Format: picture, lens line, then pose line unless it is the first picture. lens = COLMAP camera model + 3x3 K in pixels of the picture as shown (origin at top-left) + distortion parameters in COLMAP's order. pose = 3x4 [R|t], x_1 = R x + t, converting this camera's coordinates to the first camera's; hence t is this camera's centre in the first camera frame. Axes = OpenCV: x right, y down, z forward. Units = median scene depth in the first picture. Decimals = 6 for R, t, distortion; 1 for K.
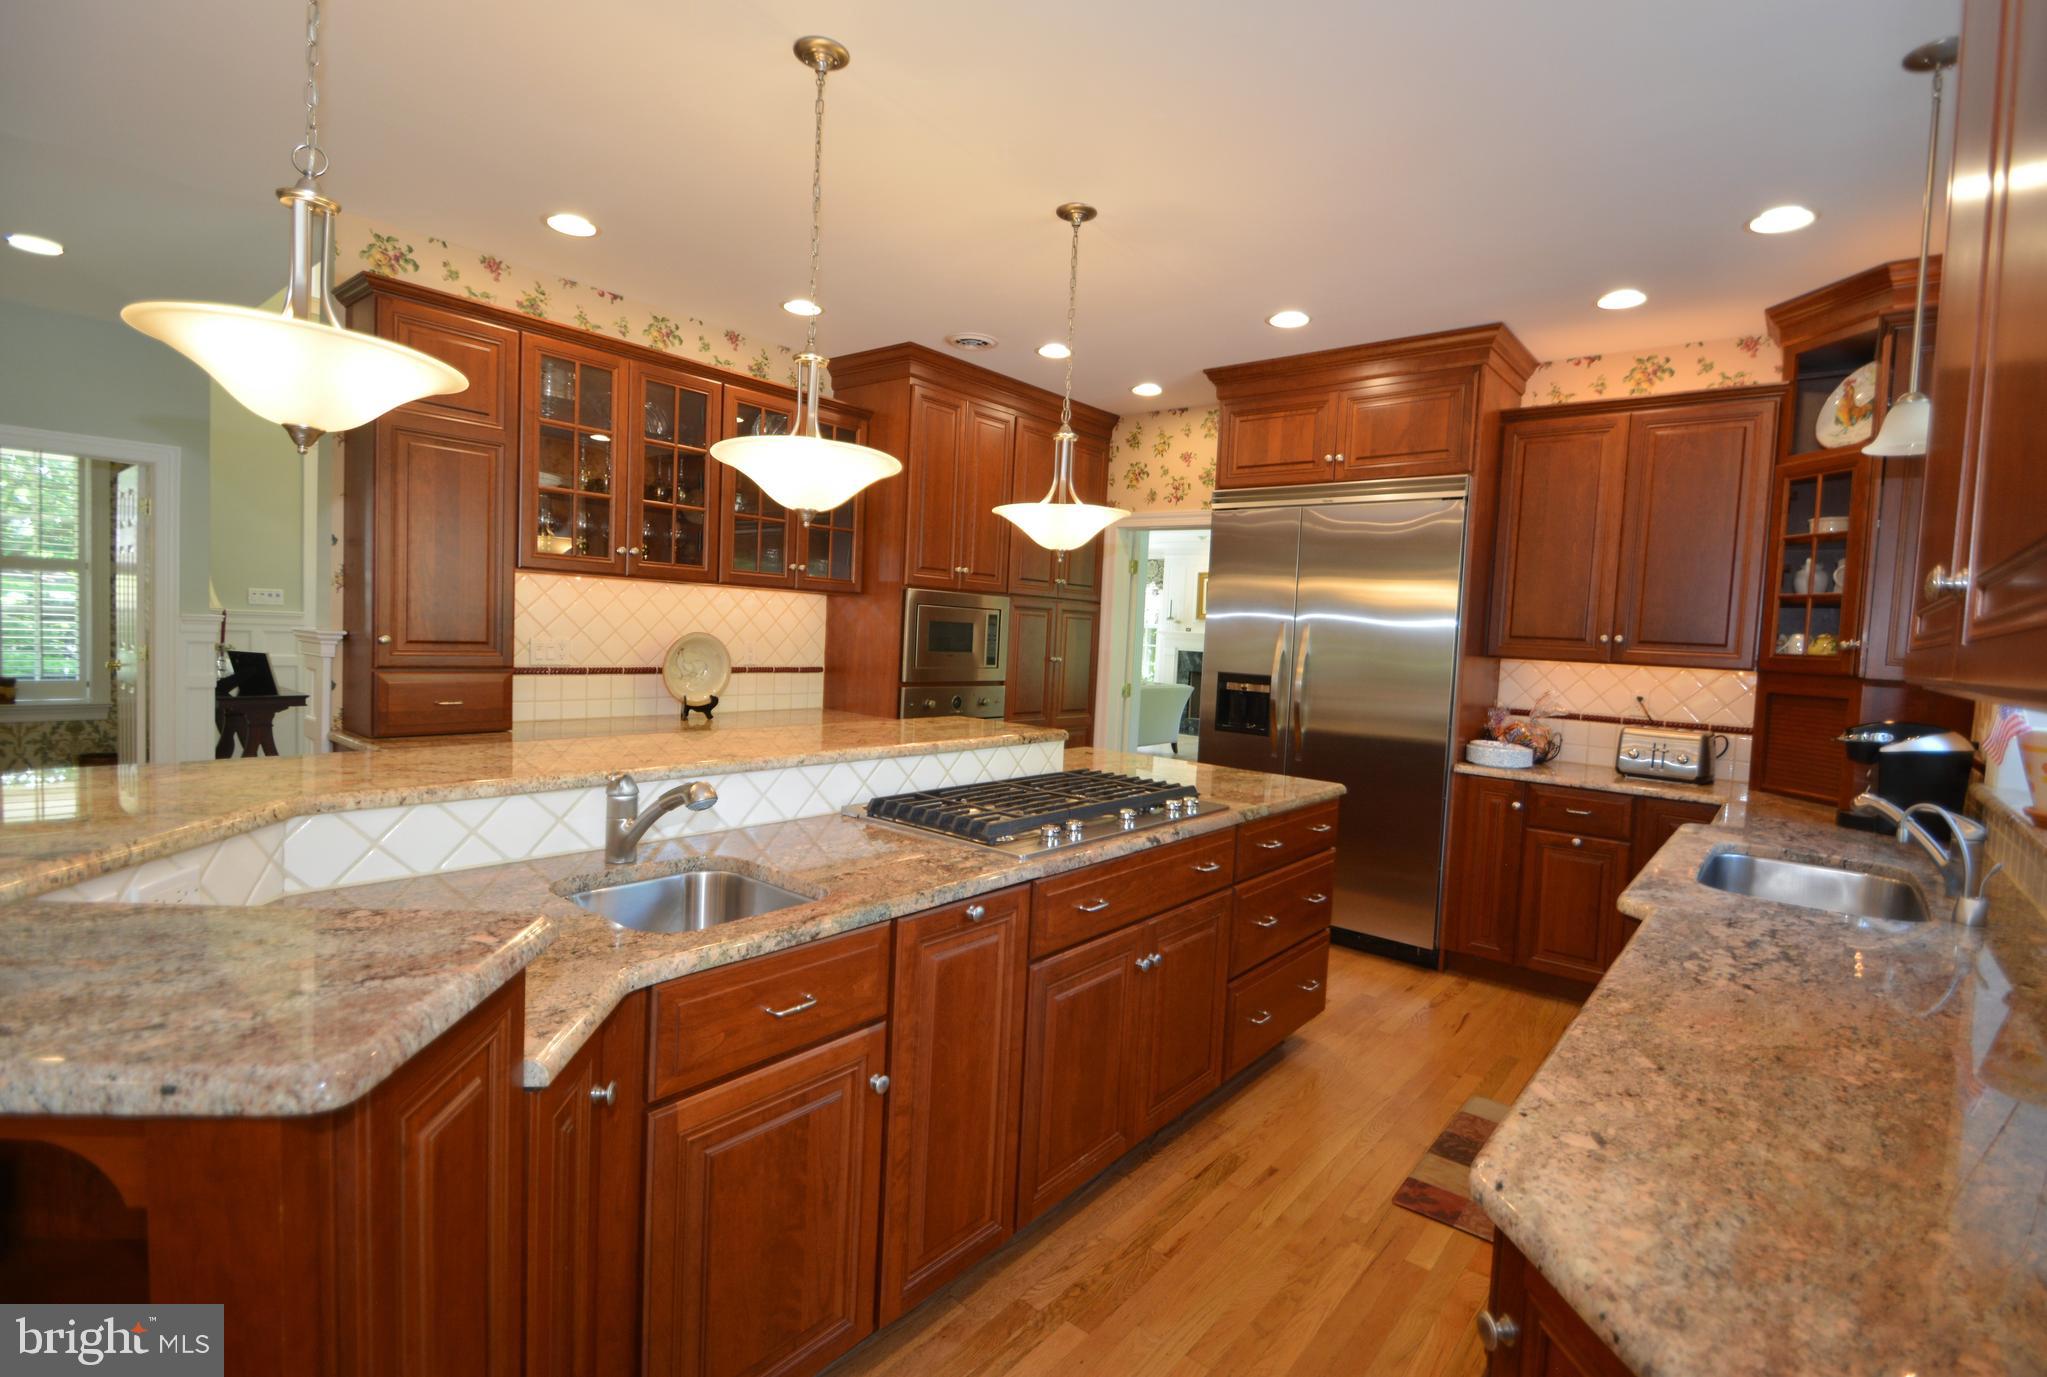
lens RADIAL K [[939.3, 0, 1035.6], [0, 939.3, 688.2], [0, 0, 1]] dist [-0.006056, -0.006655]
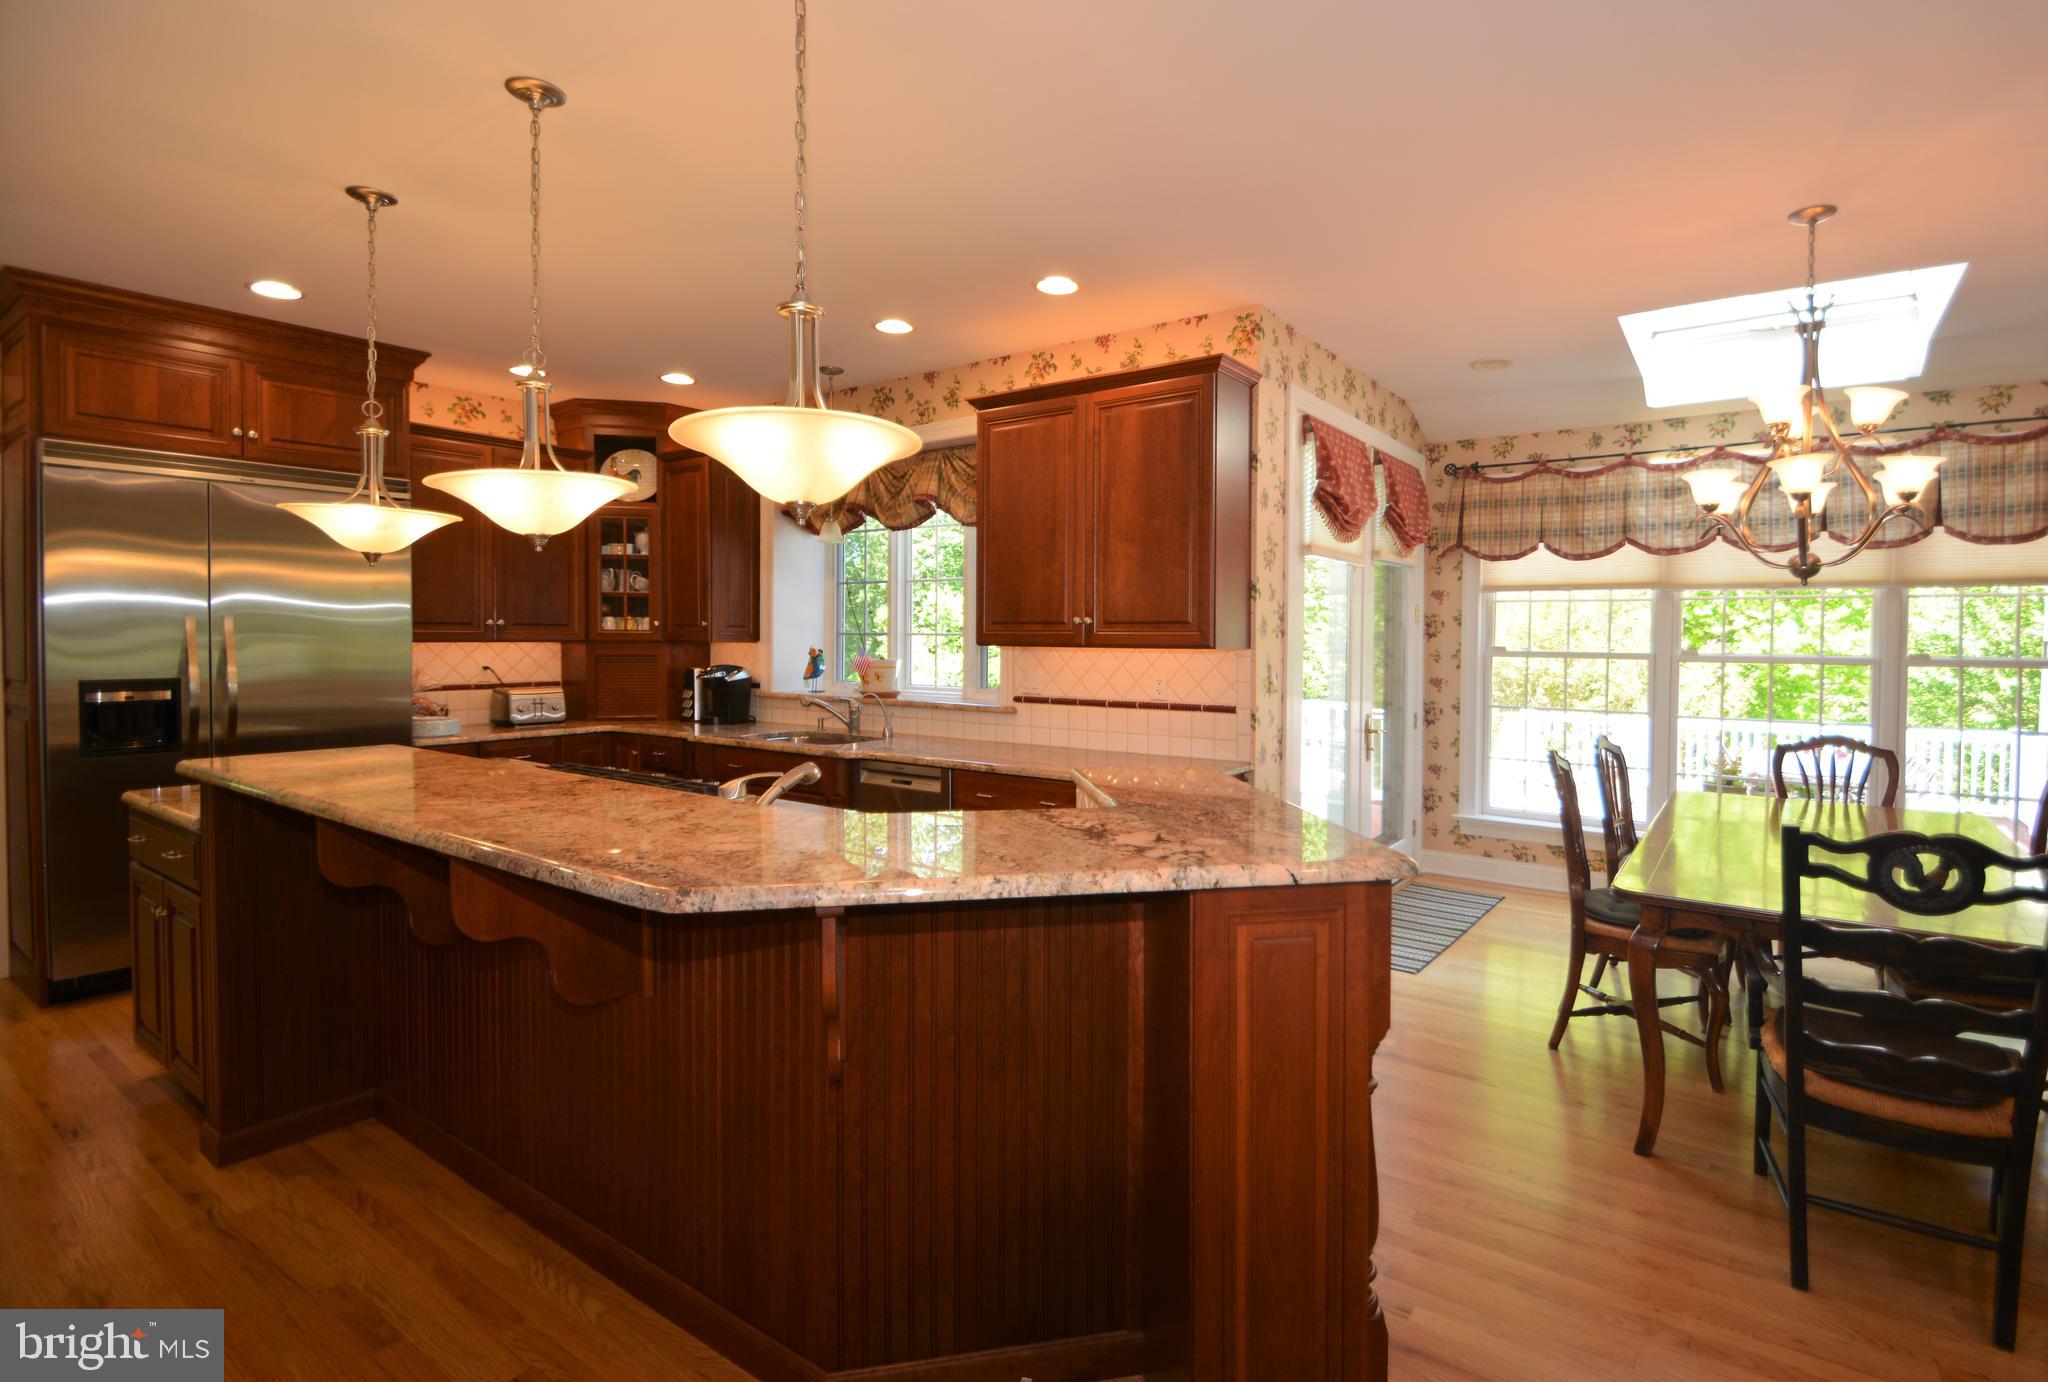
lens RADIAL K [[980.8, 0, 1070.6], [0, 980.8, 657.2], [0, 0, 1]] dist [-0.008273, -0.005906]
pose [[-0.067638, -0.069742, 0.995269, -0.773720], [0.052166, 0.995942, 0.073334, -0.062785], [-0.996345, 0.056879, -0.063725, 0.304317]]
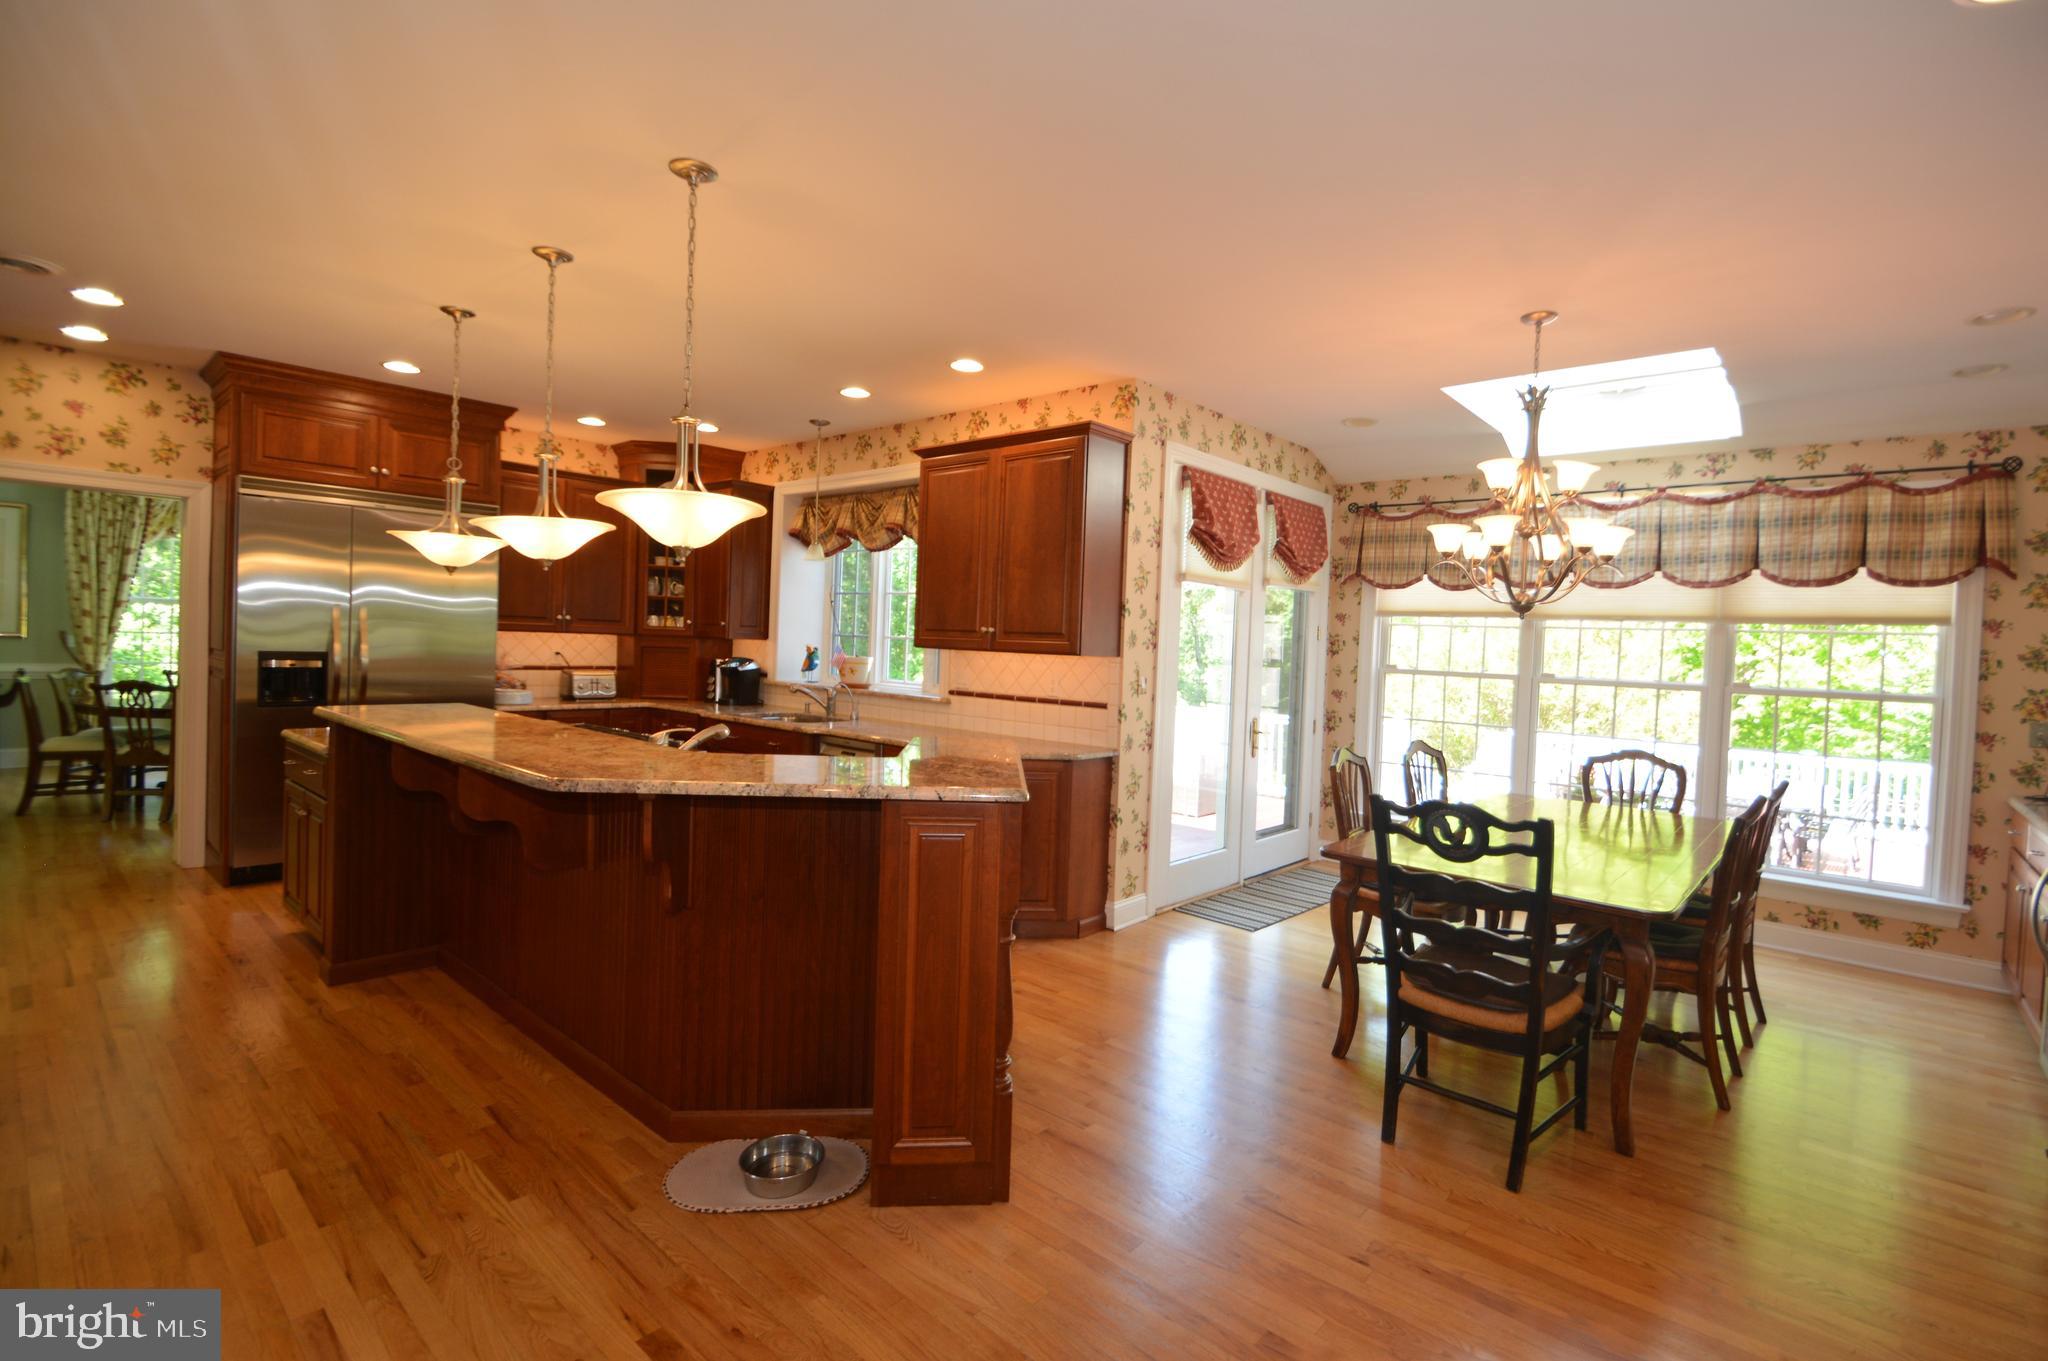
lens RADIAL K [[939.8, 0, 1032.6], [0, 939.8, 662.4], [0, 0, 1]] dist [-0.006056, -0.006655]
pose [[0.047449, -0.067945, 0.996560, -0.973081], [0.025473, 0.997442, 0.066793, -0.063306], [-0.998549, 0.022216, 0.049059, 0.109820]]
